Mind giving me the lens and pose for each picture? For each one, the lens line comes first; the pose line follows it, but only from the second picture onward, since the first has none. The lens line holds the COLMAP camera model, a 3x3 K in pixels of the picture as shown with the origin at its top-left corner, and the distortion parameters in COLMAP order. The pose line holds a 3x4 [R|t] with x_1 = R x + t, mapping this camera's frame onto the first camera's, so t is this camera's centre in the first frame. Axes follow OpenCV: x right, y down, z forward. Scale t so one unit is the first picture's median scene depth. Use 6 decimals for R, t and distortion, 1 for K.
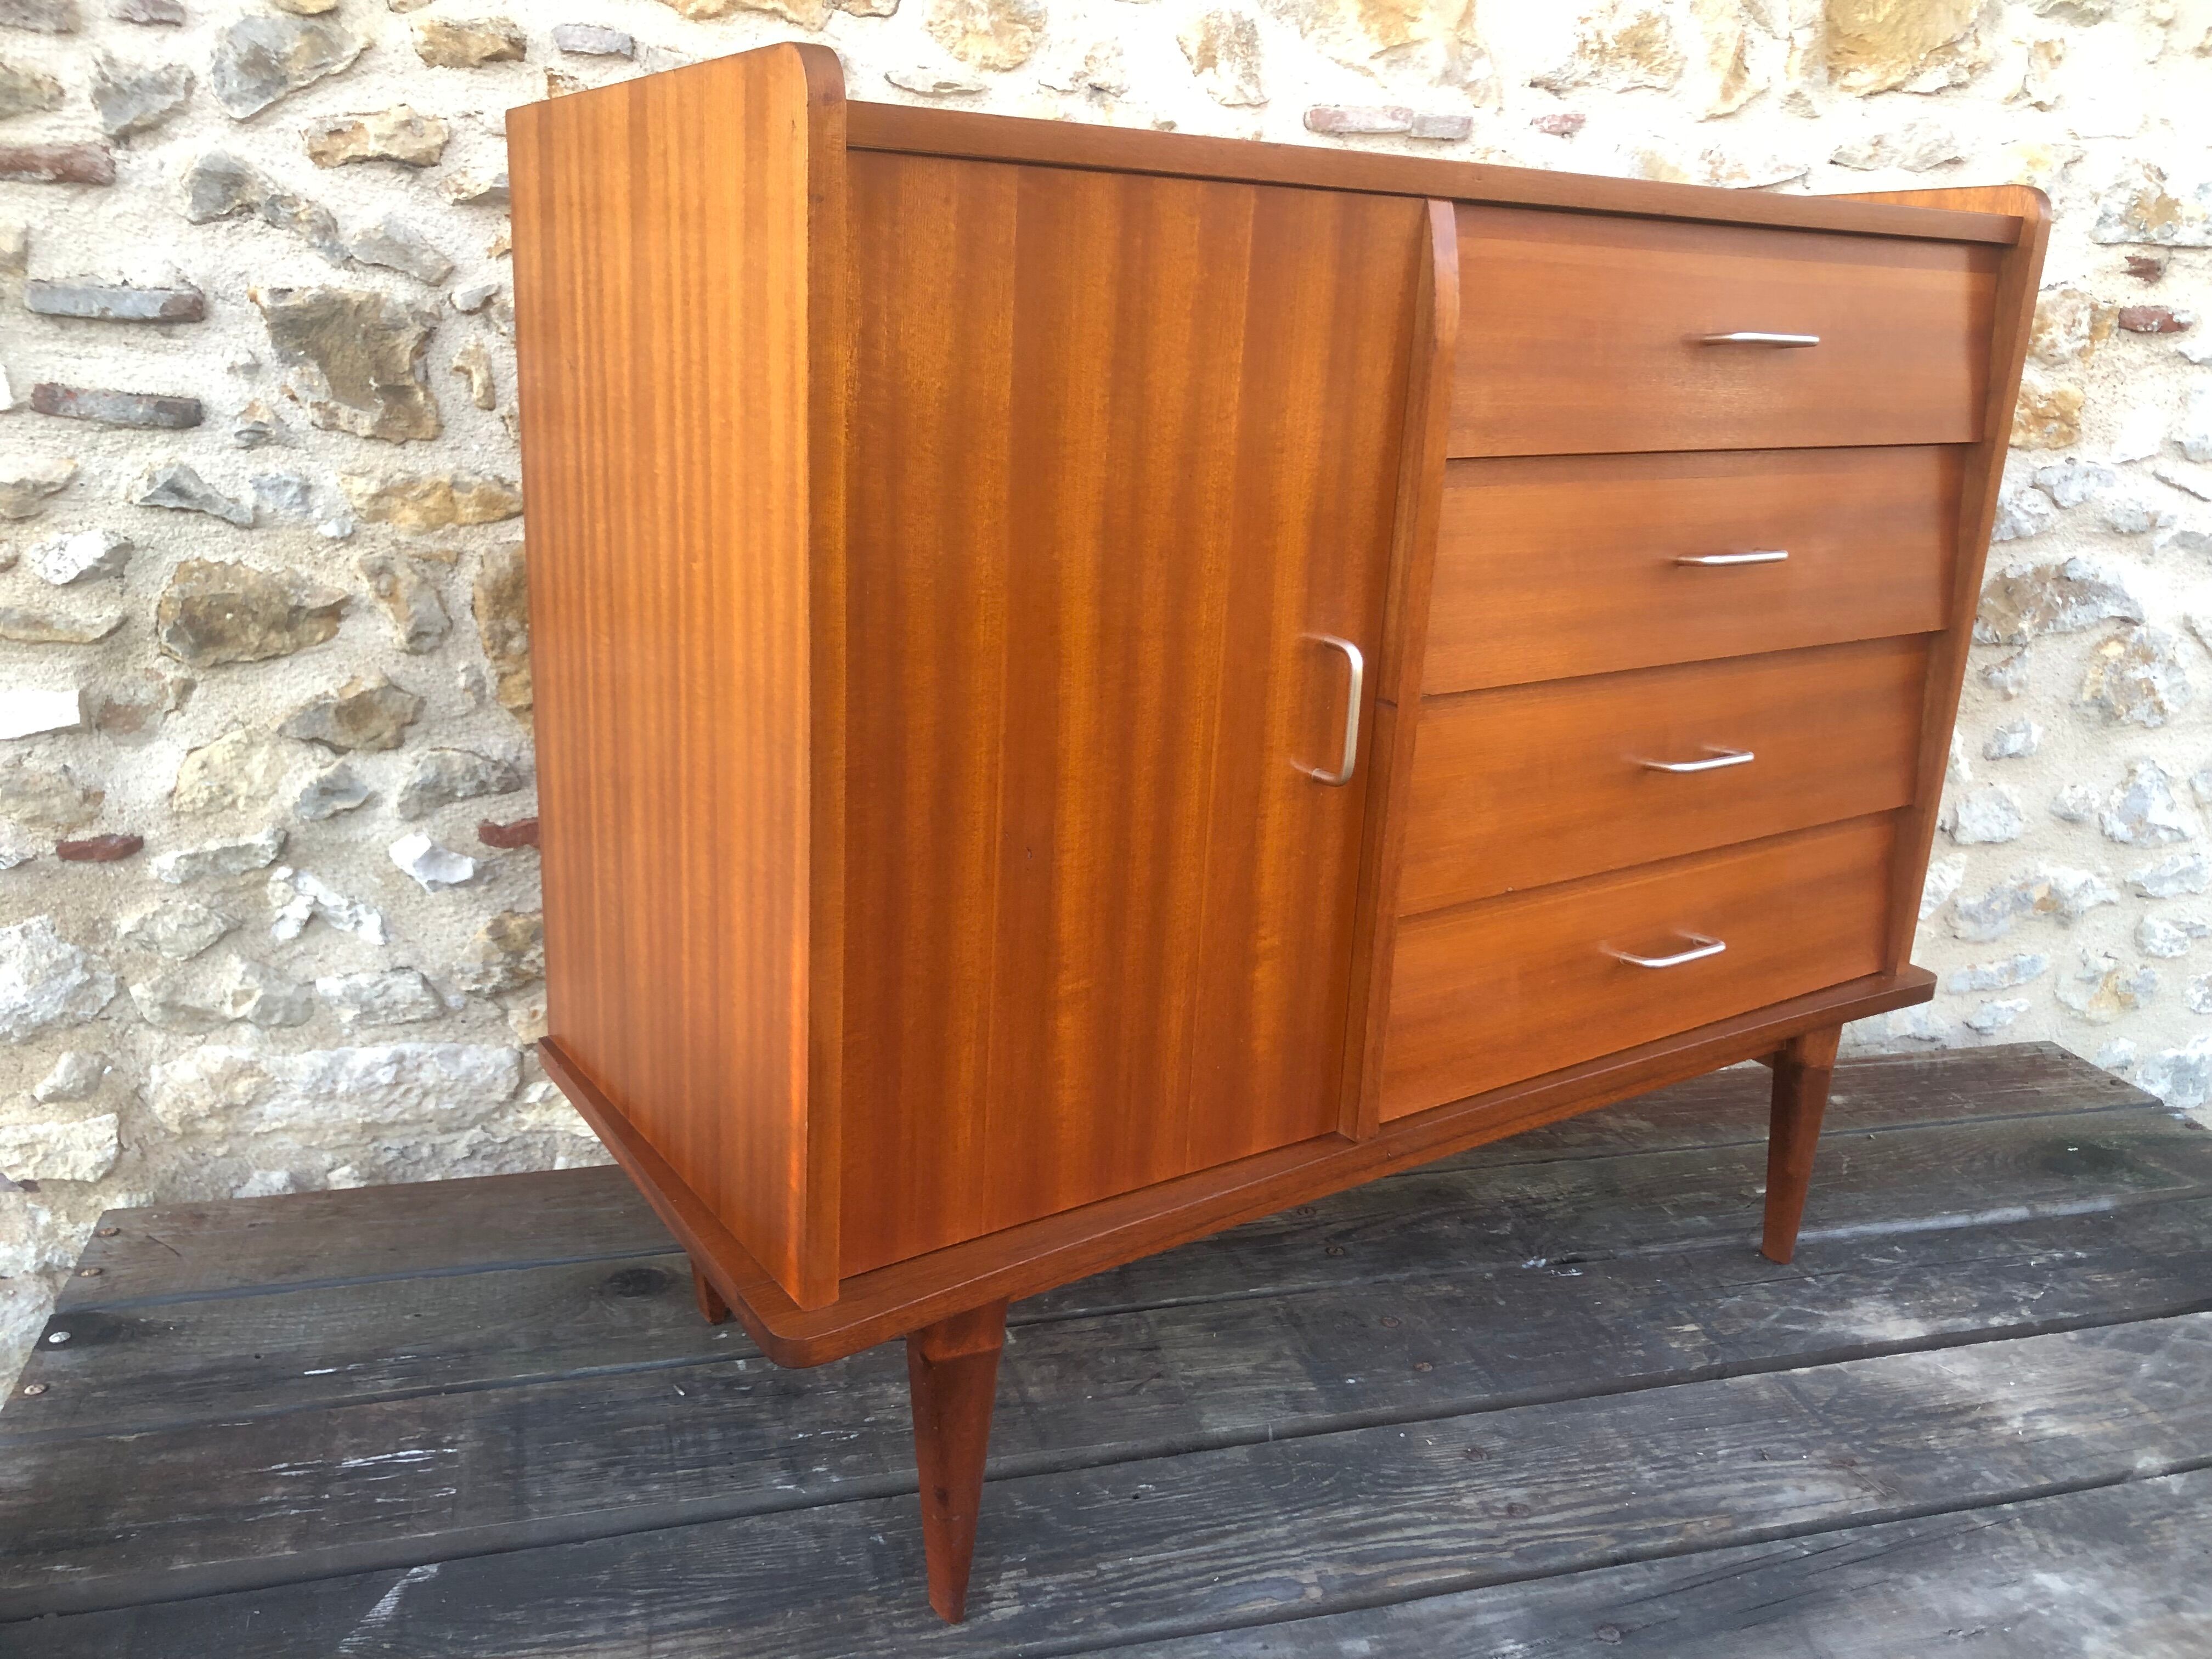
lens RADIAL K [[1826.1, 0, 1108.9], [0, 1826.1, 812.2], [0, 0, 1]] dist [0.005326, 0.009098]
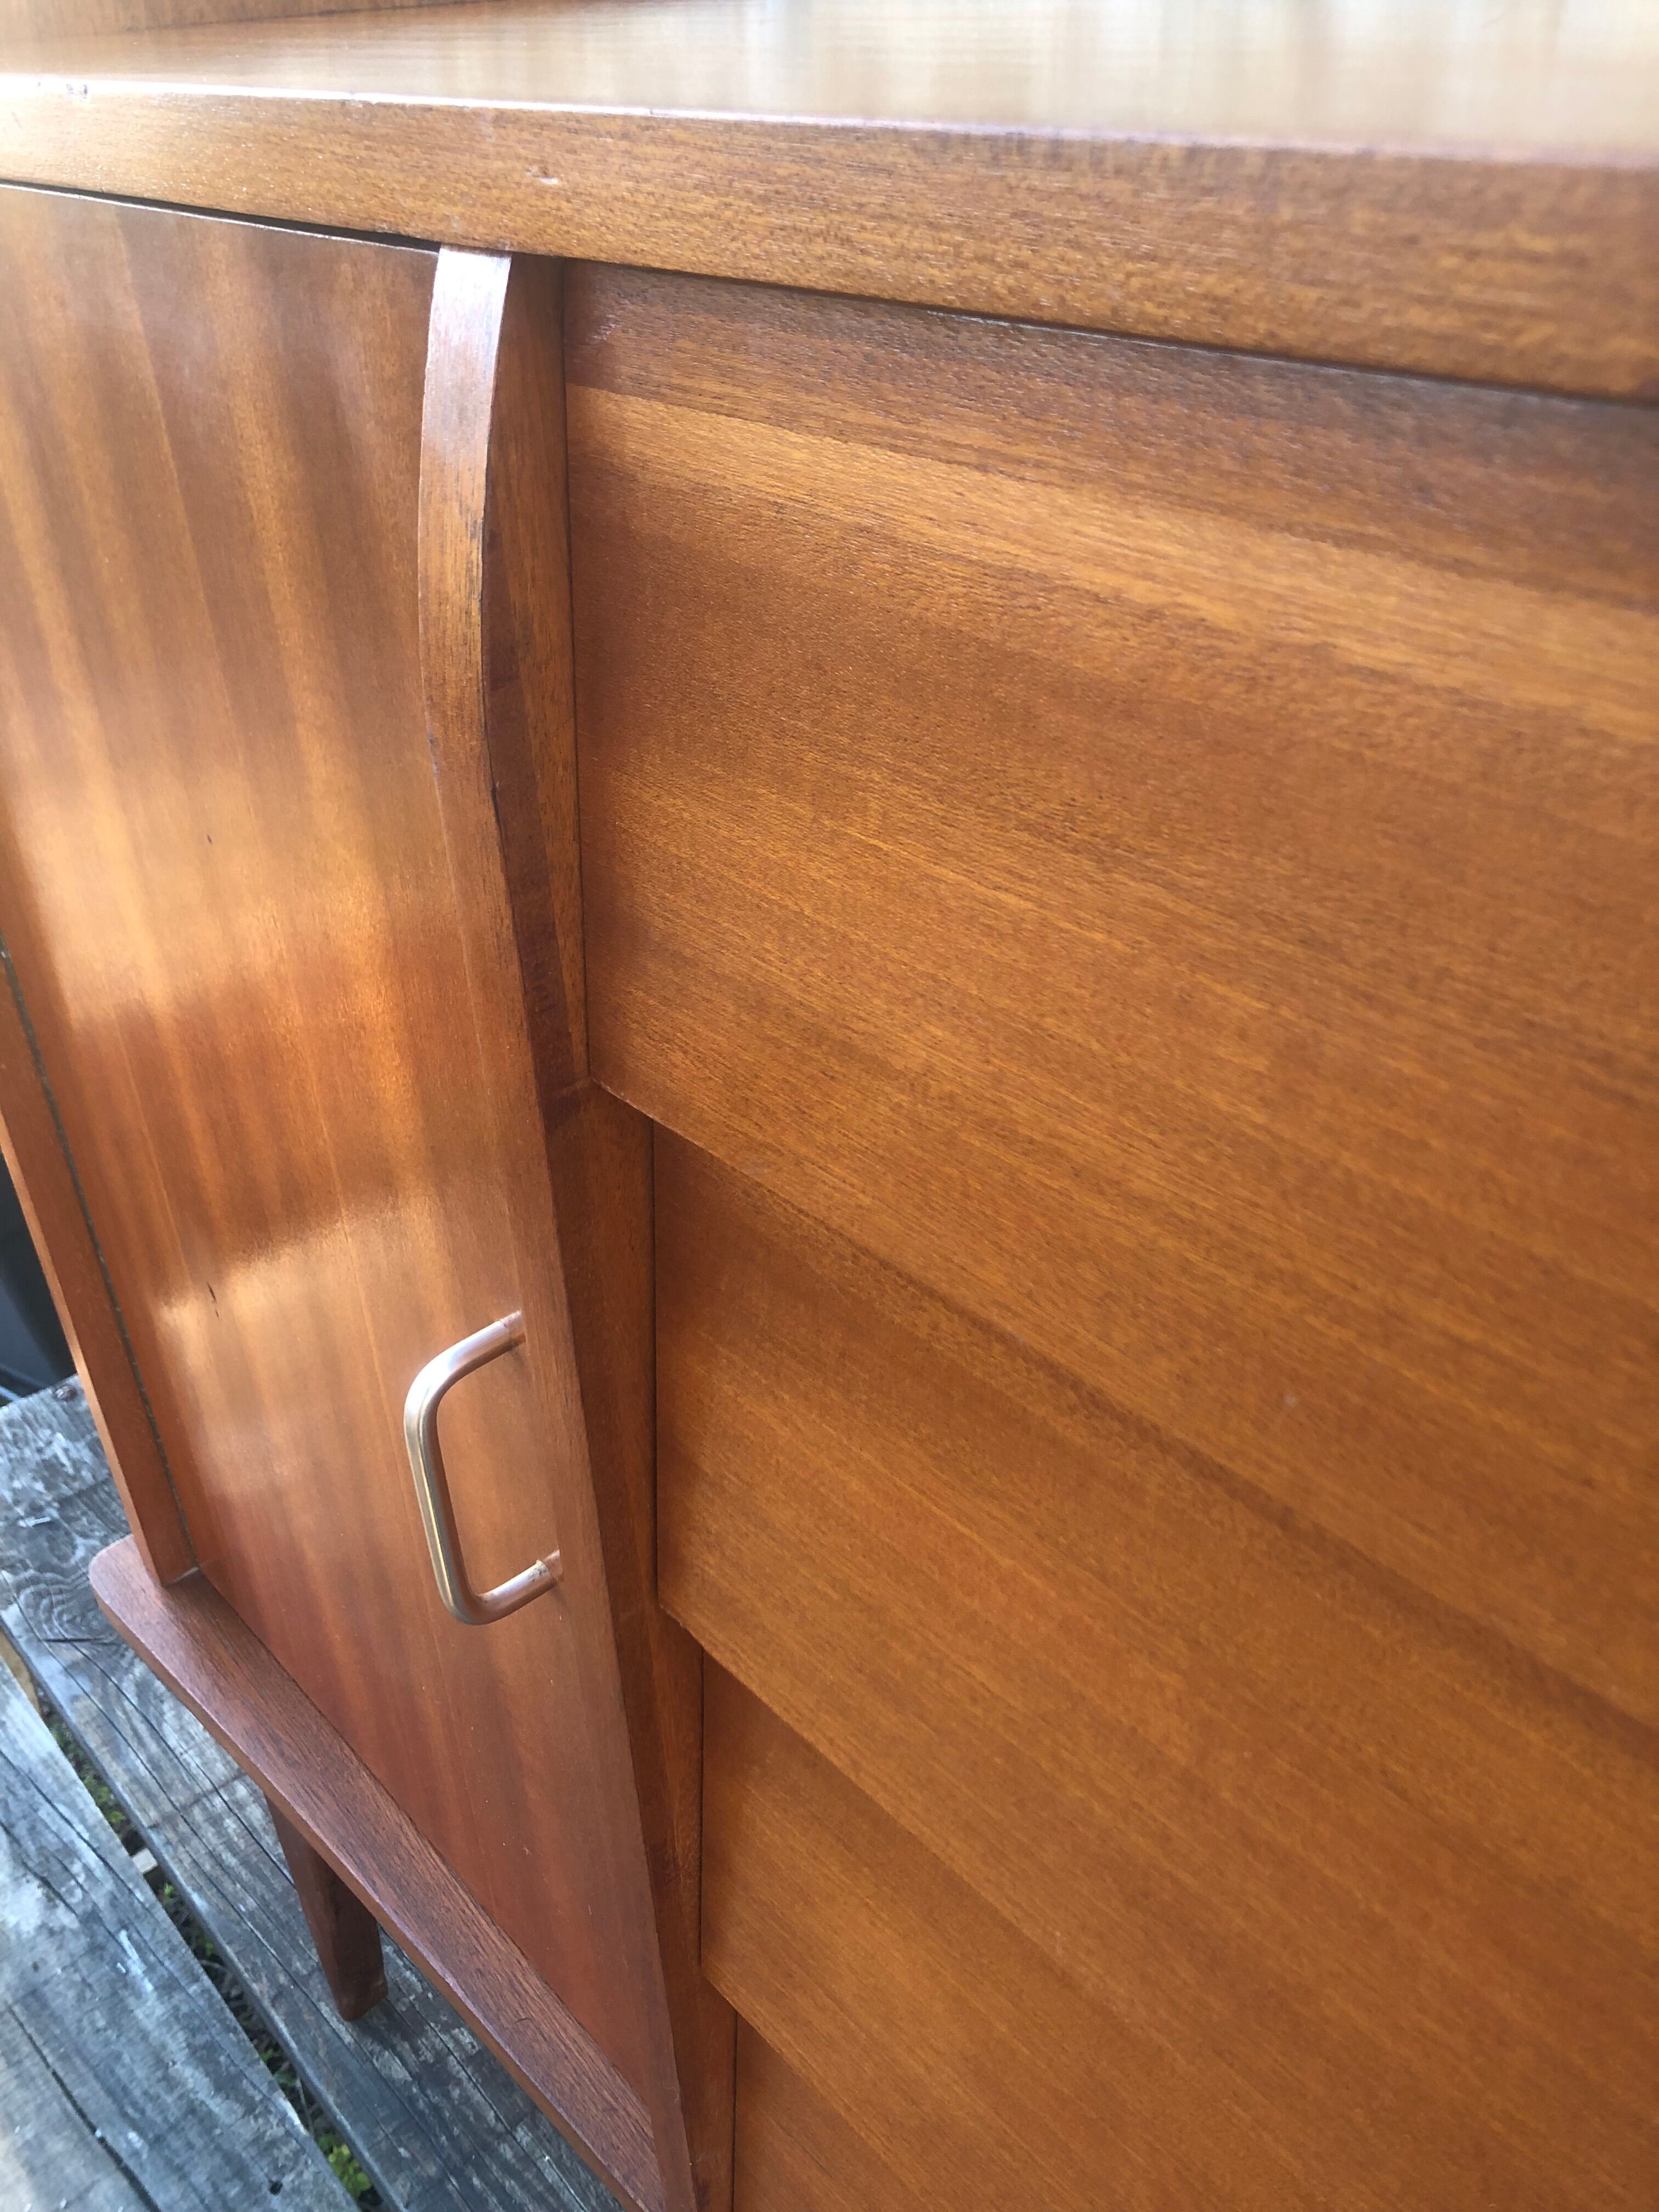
lens RADIAL K [[1826.1, 0, 819.3], [0, 1826.1, 1126.2], [0, 0, 1]] dist [0.005326, 0.009098]
pose [[0.439180, 0.440983, -0.782723, 0.349375], [-0.191532, 0.897170, 0.397996, -0.211328], [0.877745, -0.024875, 0.478482, 0.588253]]
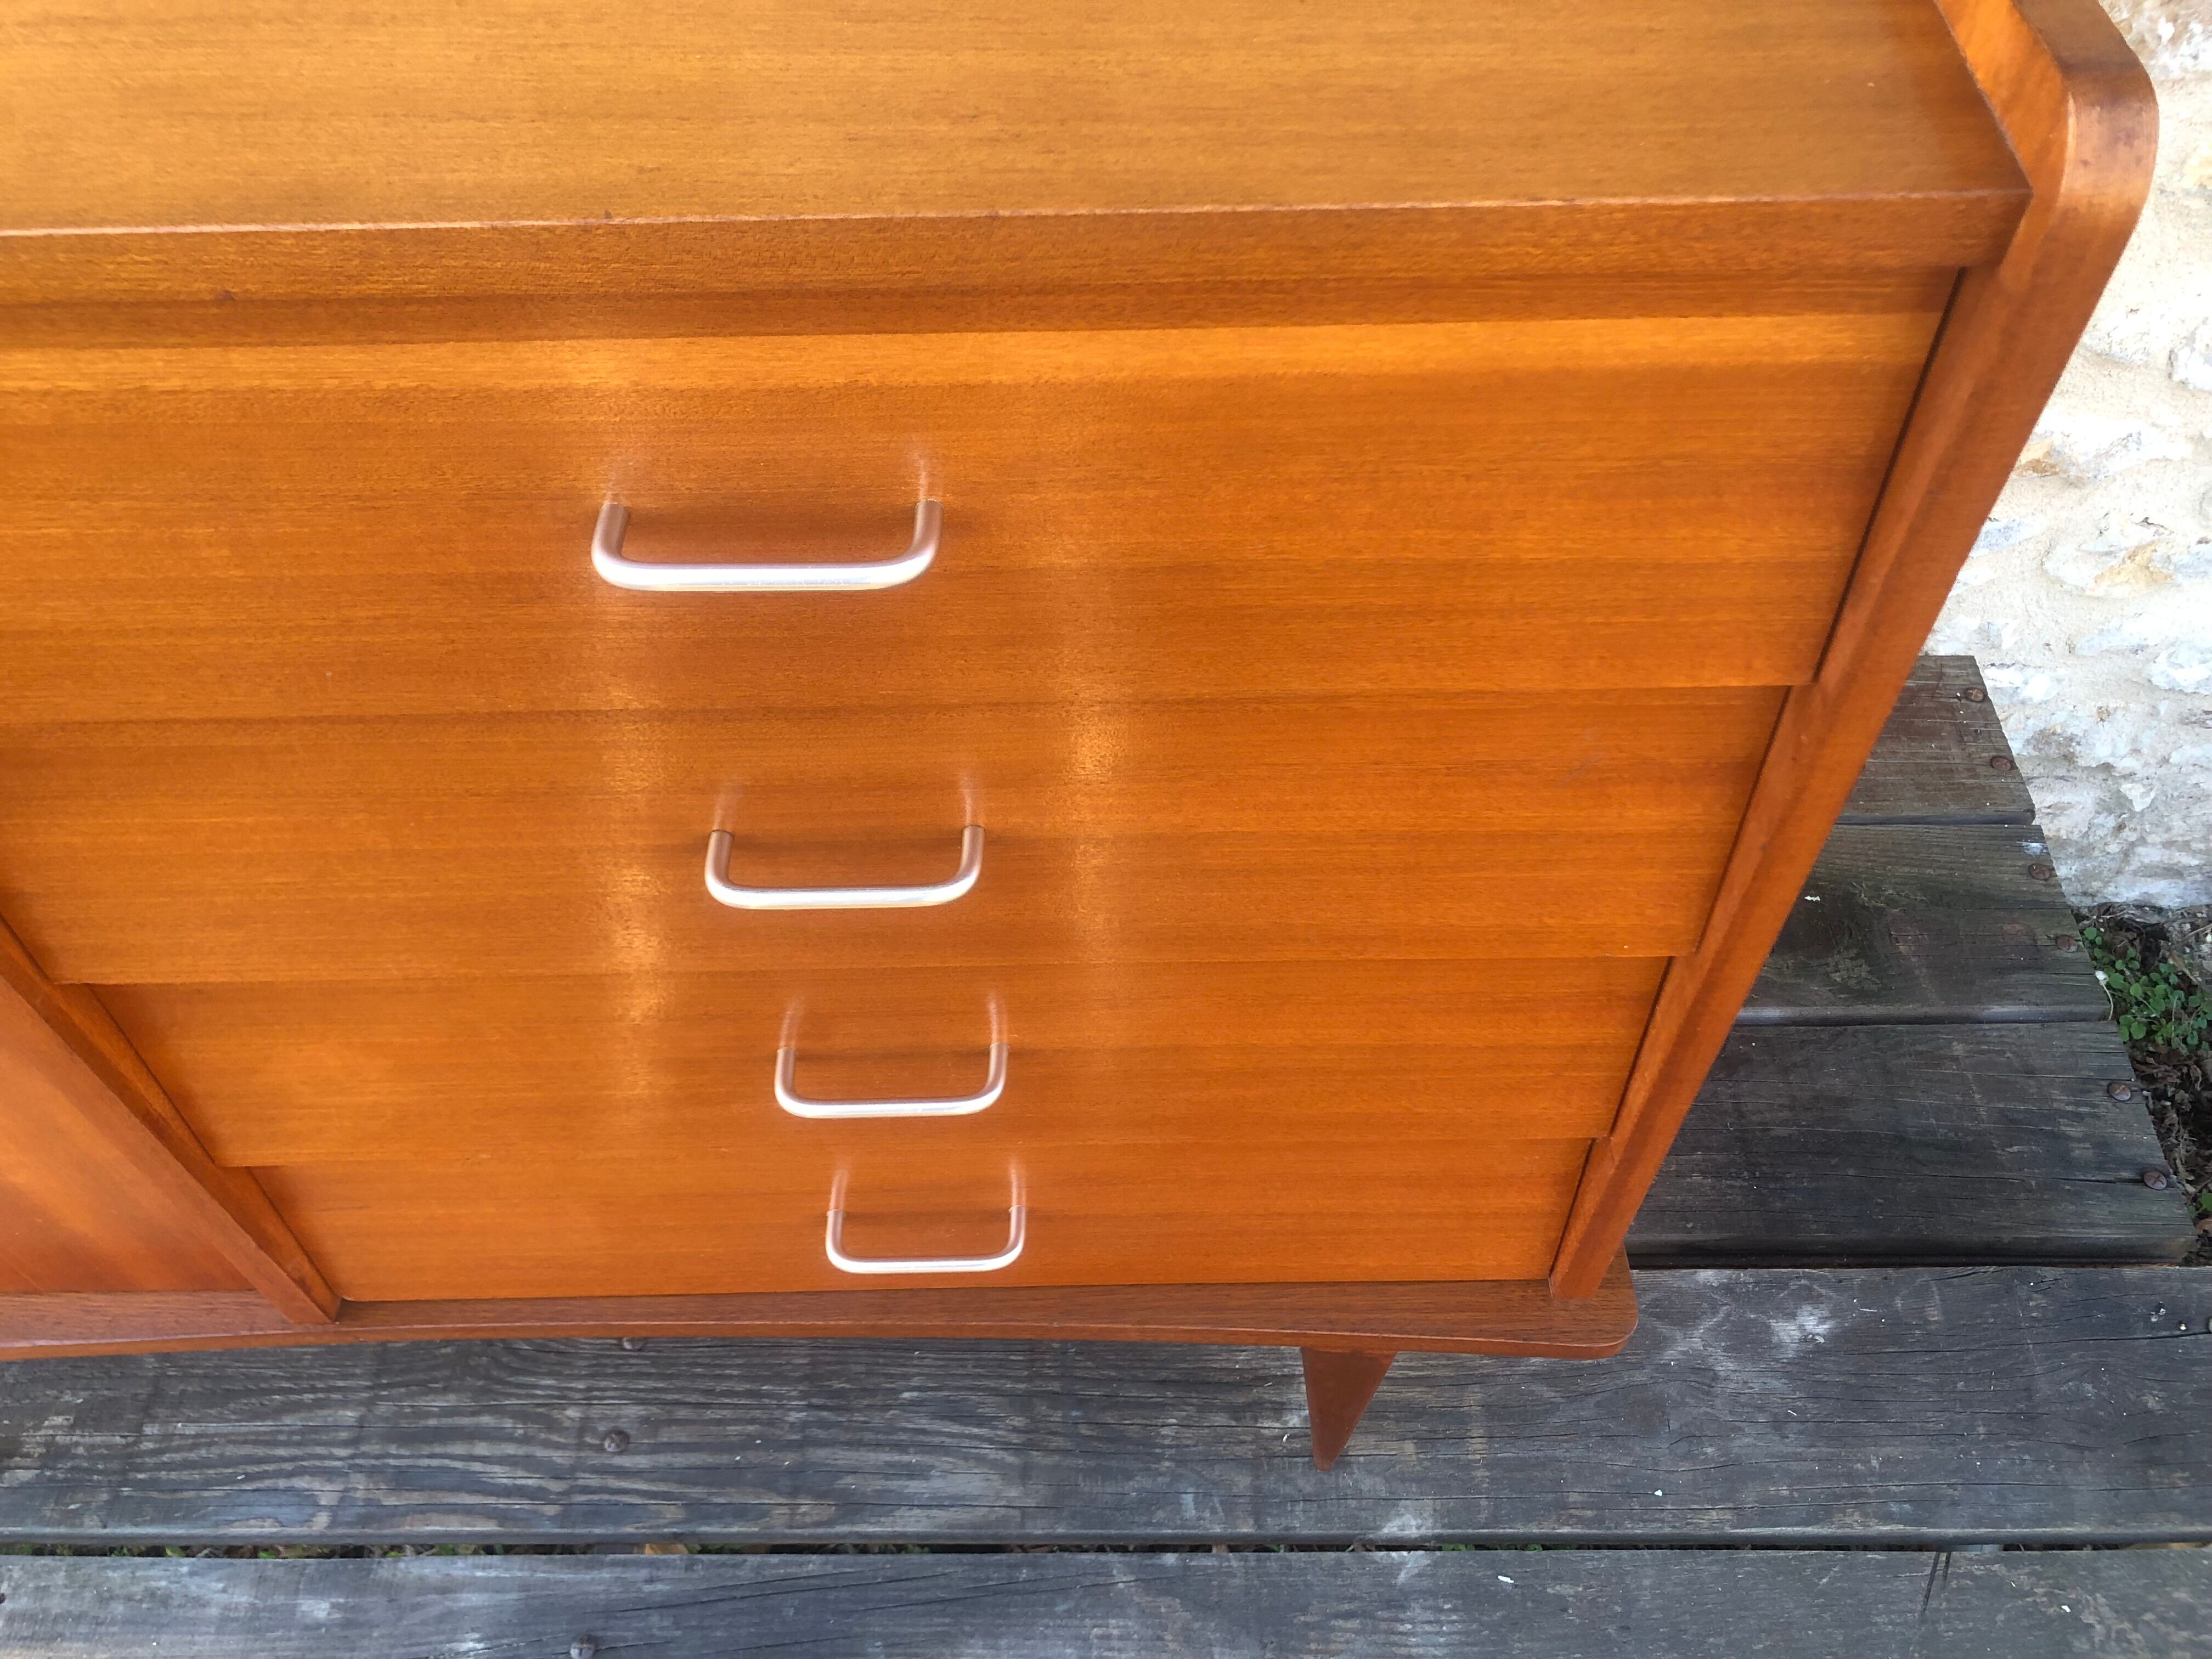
lens RADIAL K [[1826.1, 0, 1113.1], [0, 1826.1, 814.3], [0, 0, 1]] dist [0.005326, 0.009098]
pose [[0.962456, 0.177577, -0.205293, 0.480488], [-0.019913, 0.800468, 0.599044, -0.331239], [0.270706, -0.572466, 0.773952, 0.447768]]
